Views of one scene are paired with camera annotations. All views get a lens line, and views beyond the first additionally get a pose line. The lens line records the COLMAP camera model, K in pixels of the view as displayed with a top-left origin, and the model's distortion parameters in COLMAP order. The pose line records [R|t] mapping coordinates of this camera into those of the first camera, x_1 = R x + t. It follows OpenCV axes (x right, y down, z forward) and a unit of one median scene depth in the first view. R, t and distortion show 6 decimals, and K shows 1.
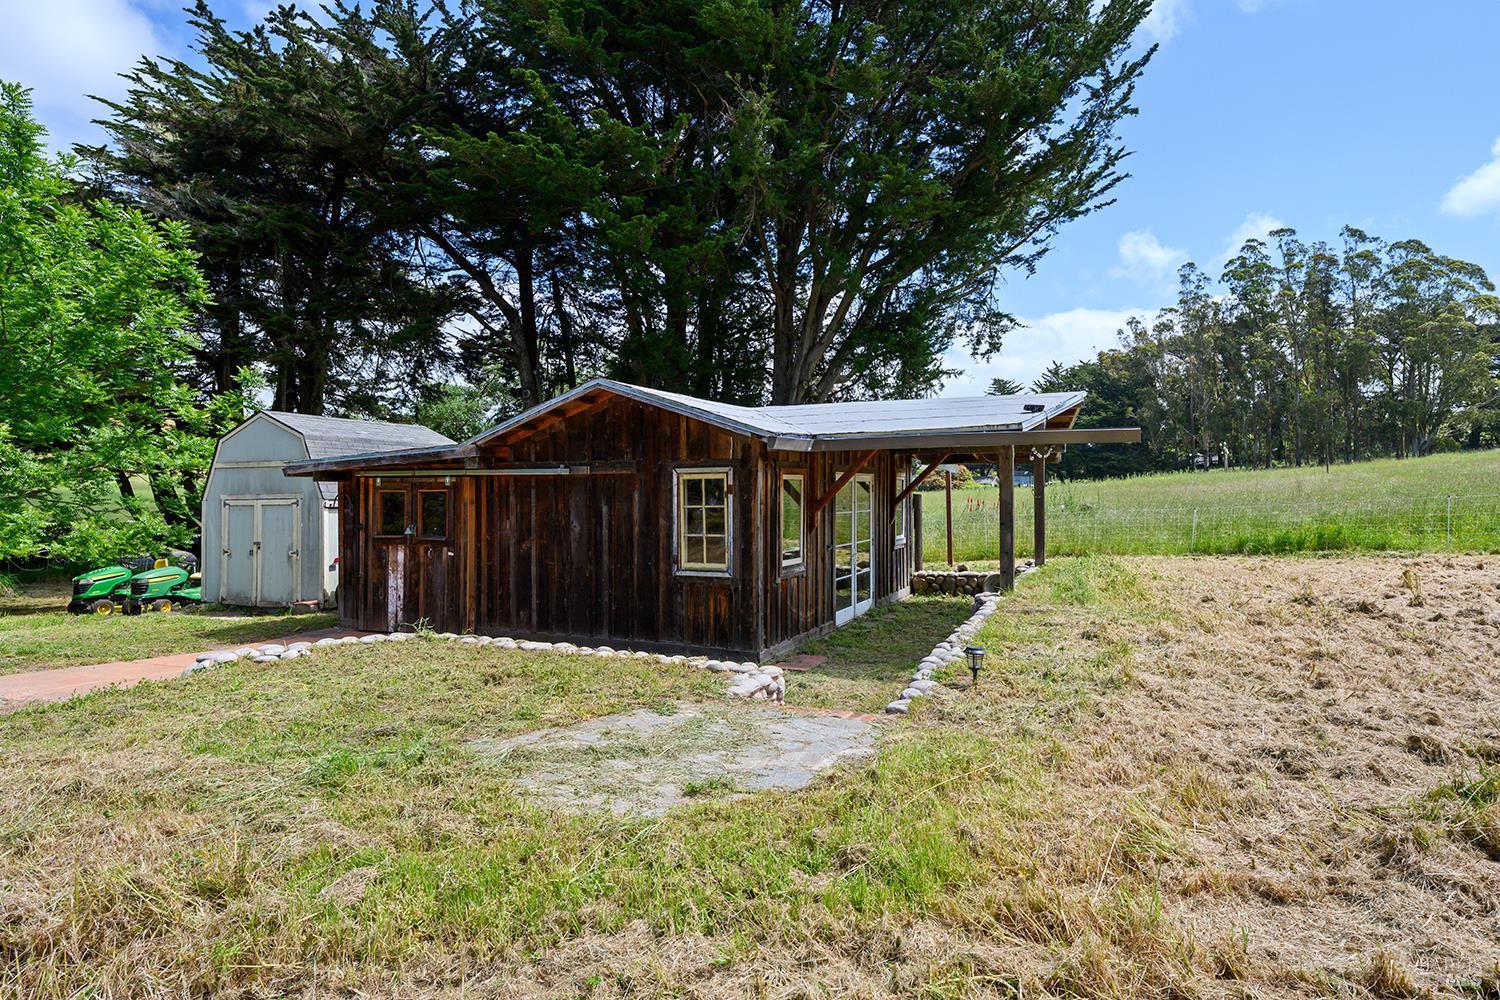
lens RADIAL K [[822.2, 0, 733.9], [0, 822.2, 475.3], [0, 0, 1]] dist [0.001172, -0.001181]
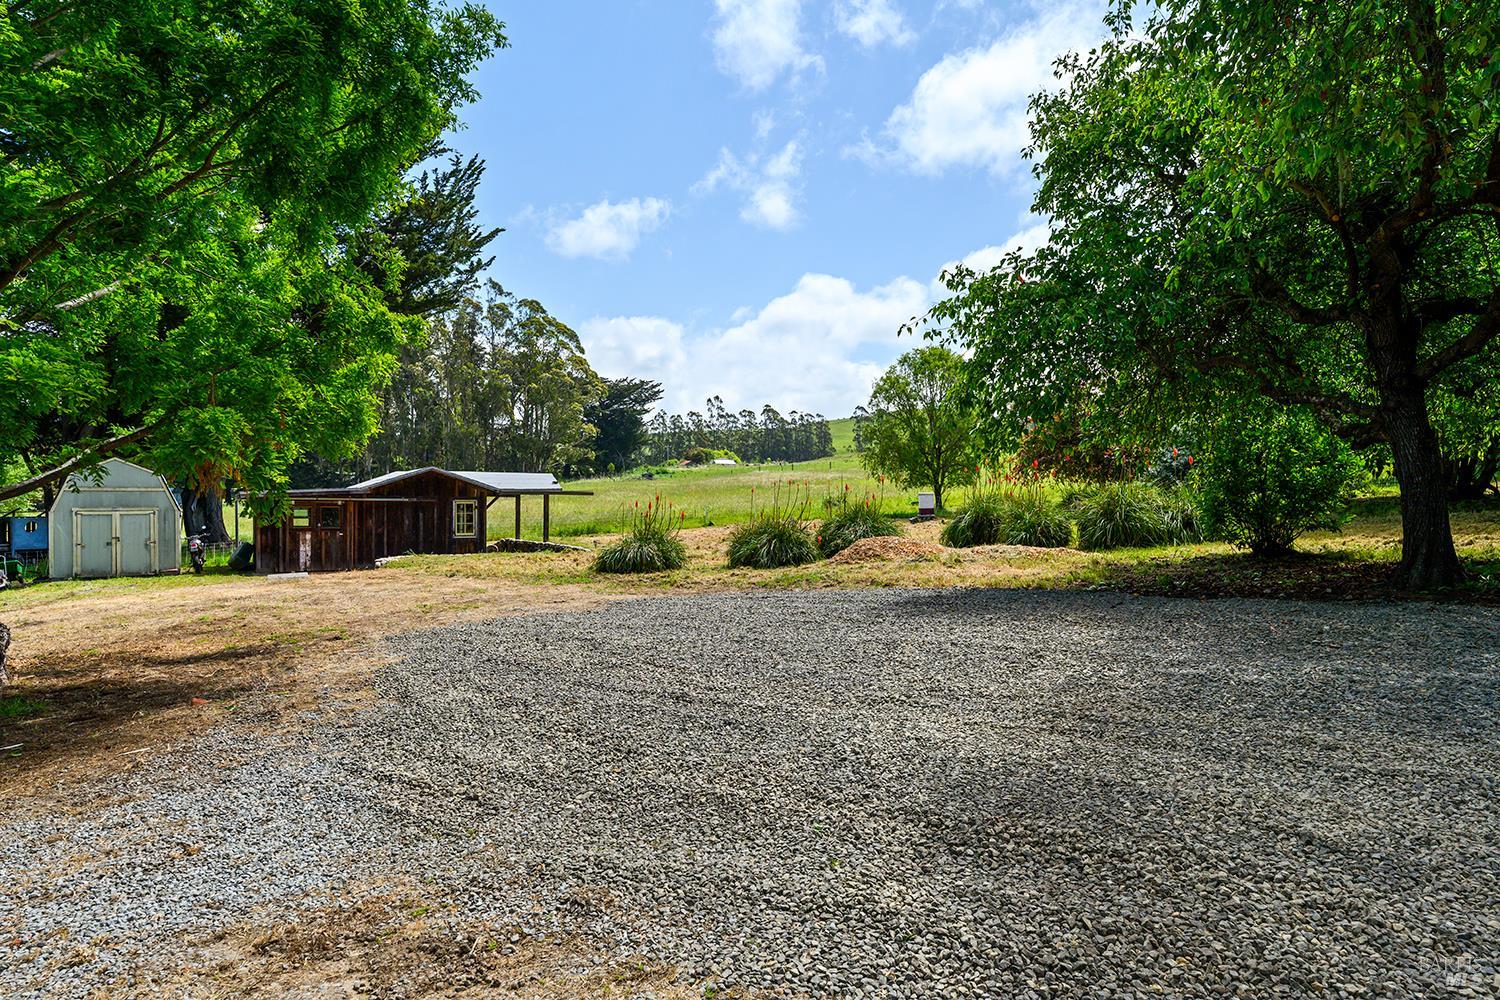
lens RADIAL K [[1023.1, 0, 749.8], [0, 1023.1, 501.2], [0, 0, 1]] dist [0.002516, -0.000402]
pose [[0.599648, 0.013748, 0.800146, -1.495418], [-0.020655, 0.999785, -0.001699, -0.012459], [-0.799998, -0.015508, 0.599803, -1.256954]]
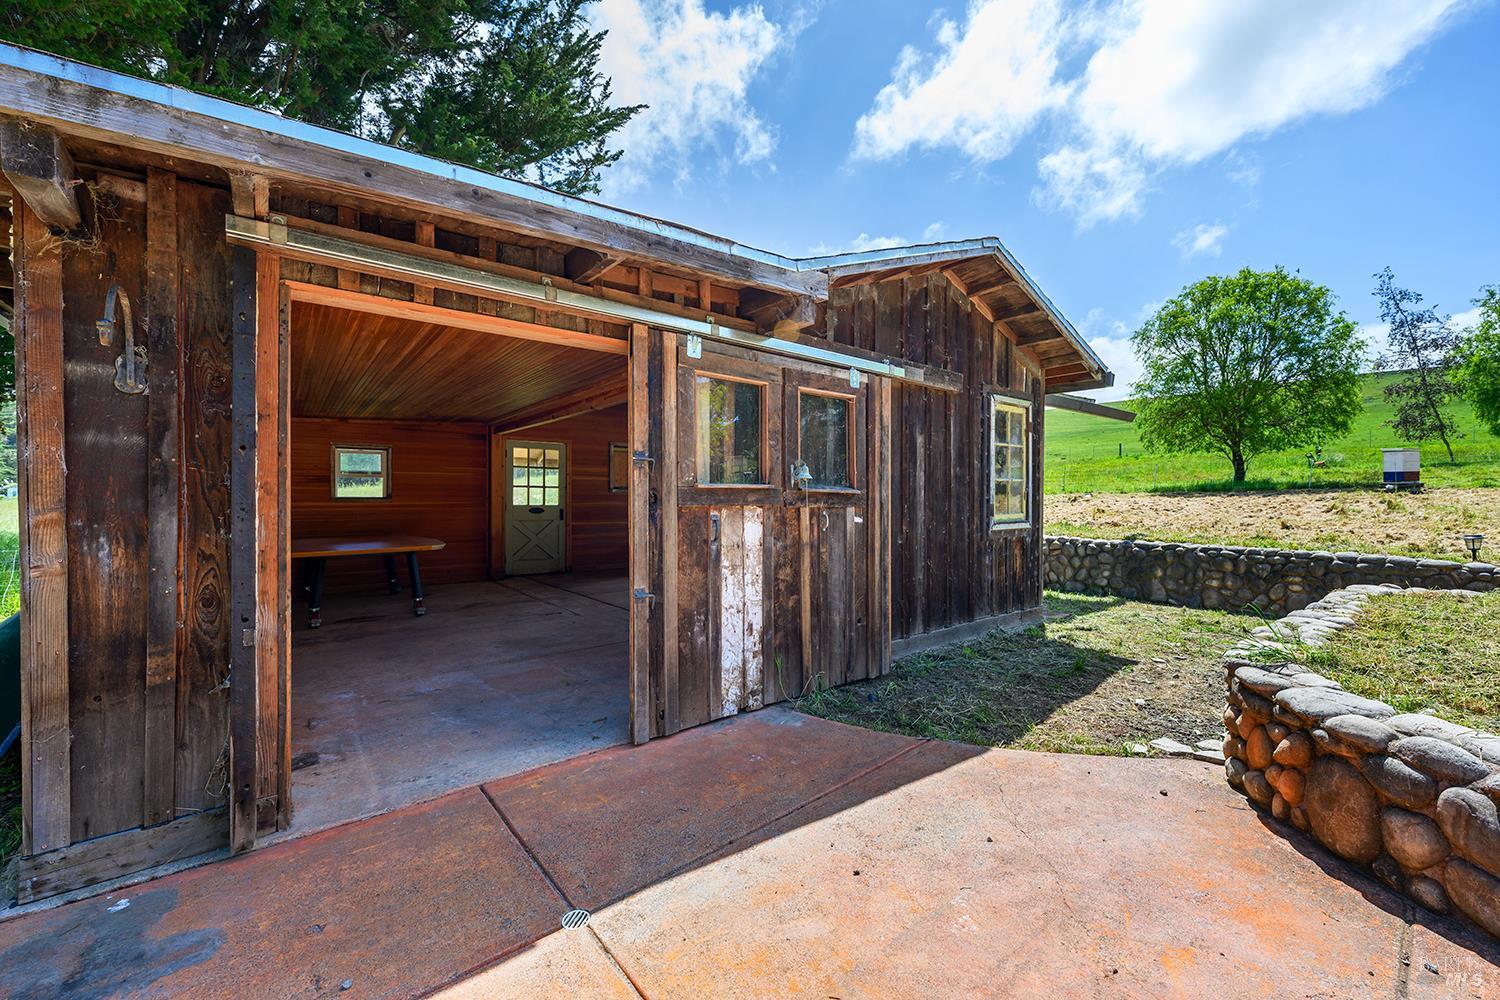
lens RADIAL K [[615.6, 0, 745.6], [0, 615.6, 498.4], [0, 0, 1]] dist [0.001002, 0.000094]
pose [[0.376142, 0.007611, 0.926531, -0.558594], [-0.023239, 0.999729, 0.001222, 0.063419], [-0.926271, -0.021991, 0.376217, 0.696986]]
